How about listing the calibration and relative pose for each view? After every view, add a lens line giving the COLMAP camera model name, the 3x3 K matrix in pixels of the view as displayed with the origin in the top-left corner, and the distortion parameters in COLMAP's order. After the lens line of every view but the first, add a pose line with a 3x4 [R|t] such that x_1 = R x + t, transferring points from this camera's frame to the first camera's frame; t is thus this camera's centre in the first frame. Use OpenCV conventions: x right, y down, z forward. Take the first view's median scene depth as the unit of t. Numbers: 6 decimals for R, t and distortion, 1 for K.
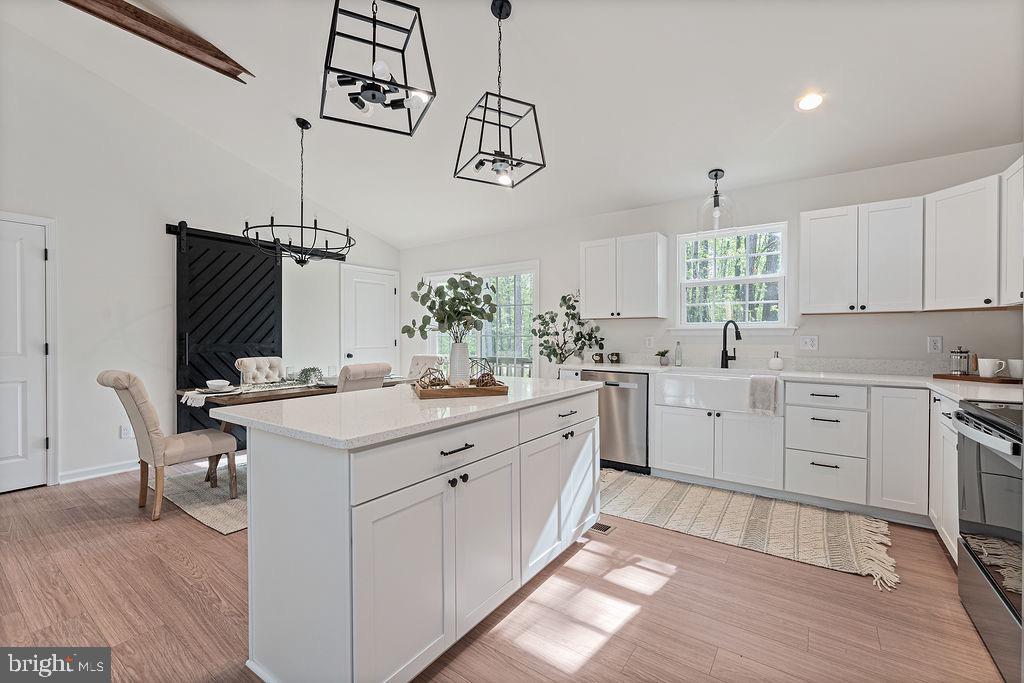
lens RADIAL K [[426.6, 0, 512.0], [0, 426.6, 341.5], [0, 0, 1]] dist [-0.004999, -0.000213]
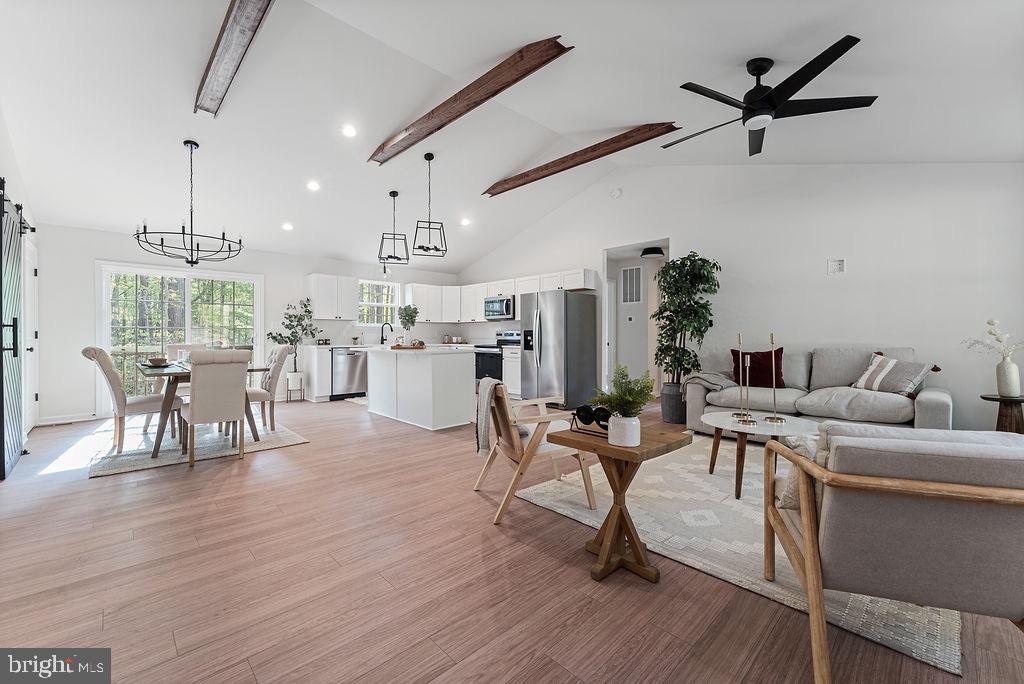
lens RADIAL K [[408.9, 0, 509.9], [0, 408.9, 340.9], [0, 0, 1]] dist [0.017880, 0.000150]
pose [[0.197601, -0.013978, 0.980183, -1.624513], [0.012338, 0.999855, 0.011771, 0.030042], [-0.980205, 0.009767, 0.197745, -0.088001]]
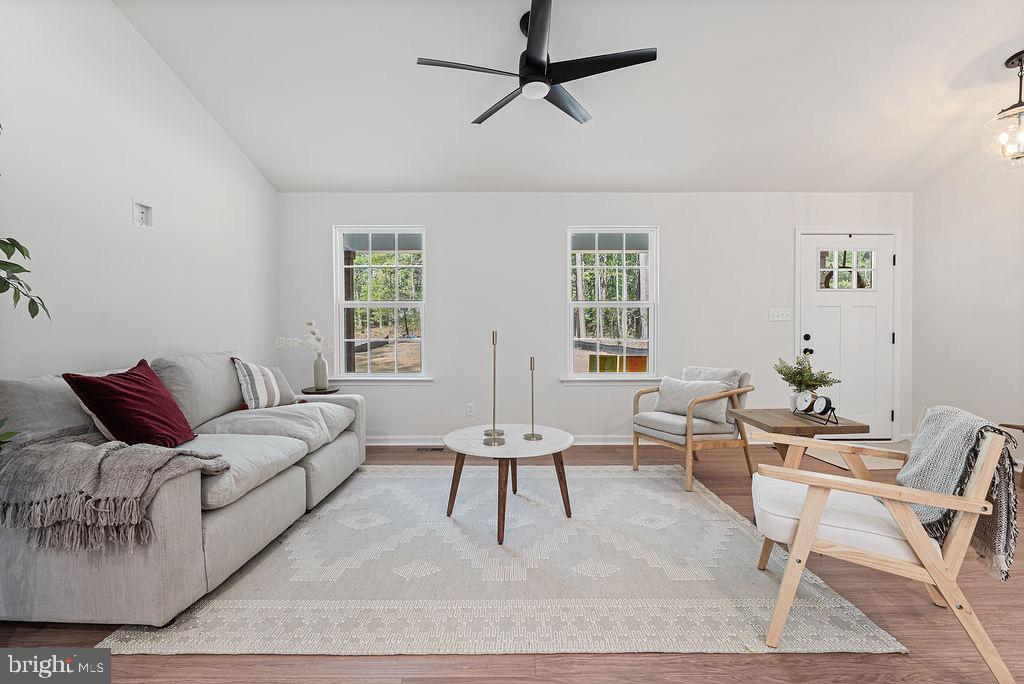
lens RADIAL K [[436.1, 0, 512.0], [0, 436.1, 342.0], [0, 0, 1]] dist [0.000738, 0.000139]
pose [[-0.817528, 0.010084, -0.575800, -0.227769], [-0.003410, 0.999744, 0.022351, 0.034288], [0.575878, 0.020236, -0.817285, 0.200303]]
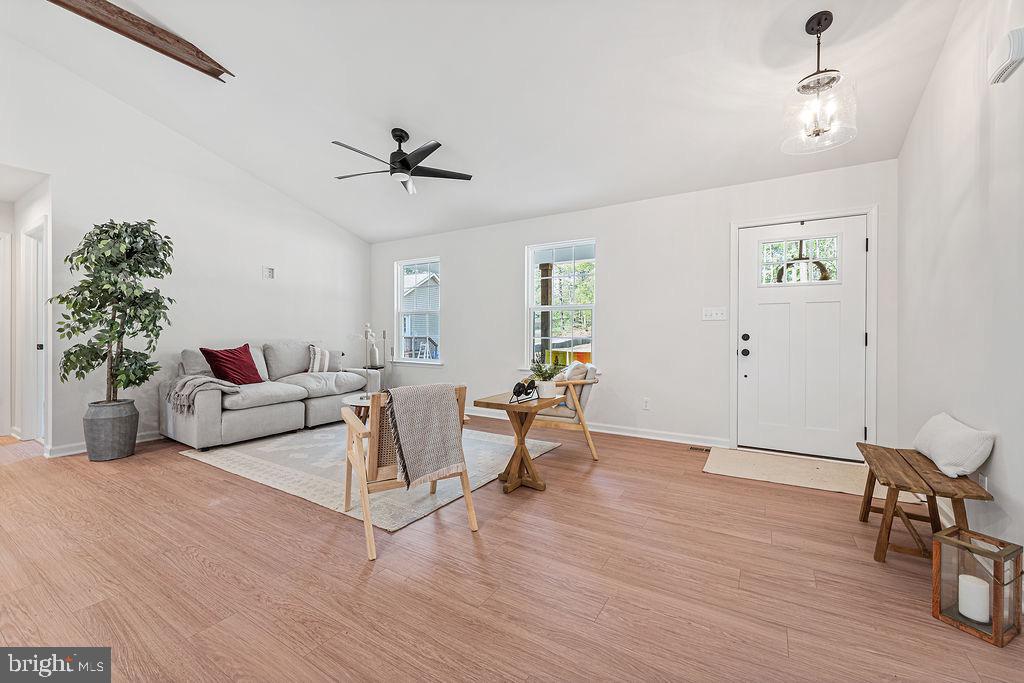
lens RADIAL K [[419.0, 0, 515.3], [0, 419.0, 335.8], [0, 0, 1]] dist [0.009606, 0.000147]
pose [[-0.998564, -0.002524, -0.053508, -0.963396], [-0.003494, 0.999831, 0.018040, 0.023589], [0.053453, 0.018201, -0.998404, 0.763623]]
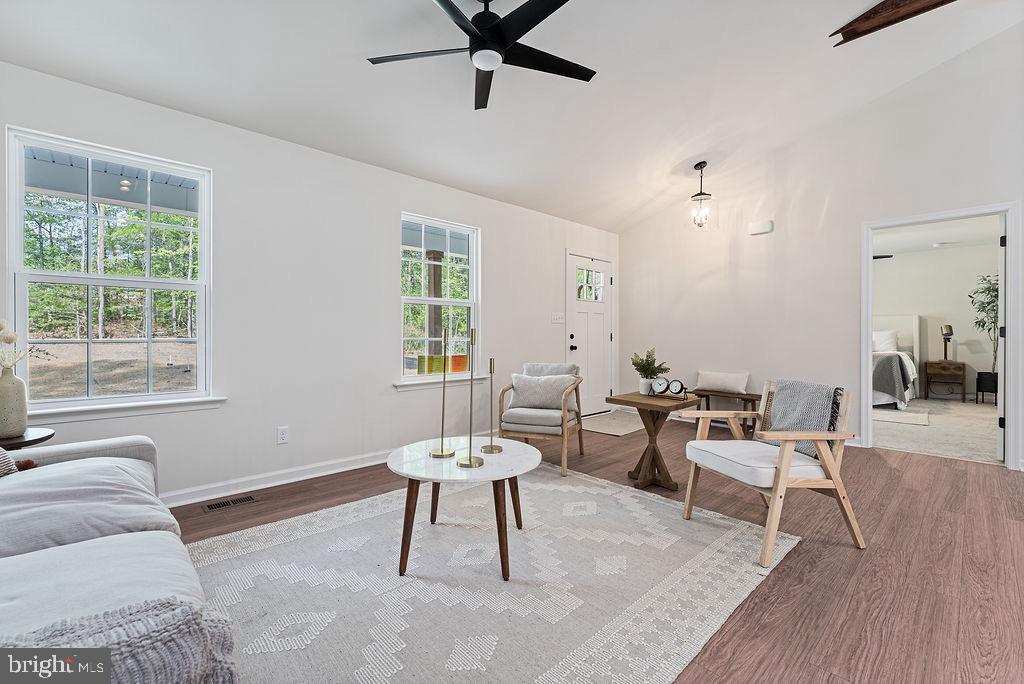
lens RADIAL K [[442.9, 0, 511.0], [0, 442.9, 335.2], [0, 0, 1]] dist [-0.006461, -0.000338]
pose [[-0.202984, -0.000258, -0.979182, -0.036956], [-0.010611, 0.999942, 0.001937, 0.040542], [0.979125, 0.010783, -0.202975, -0.229109]]
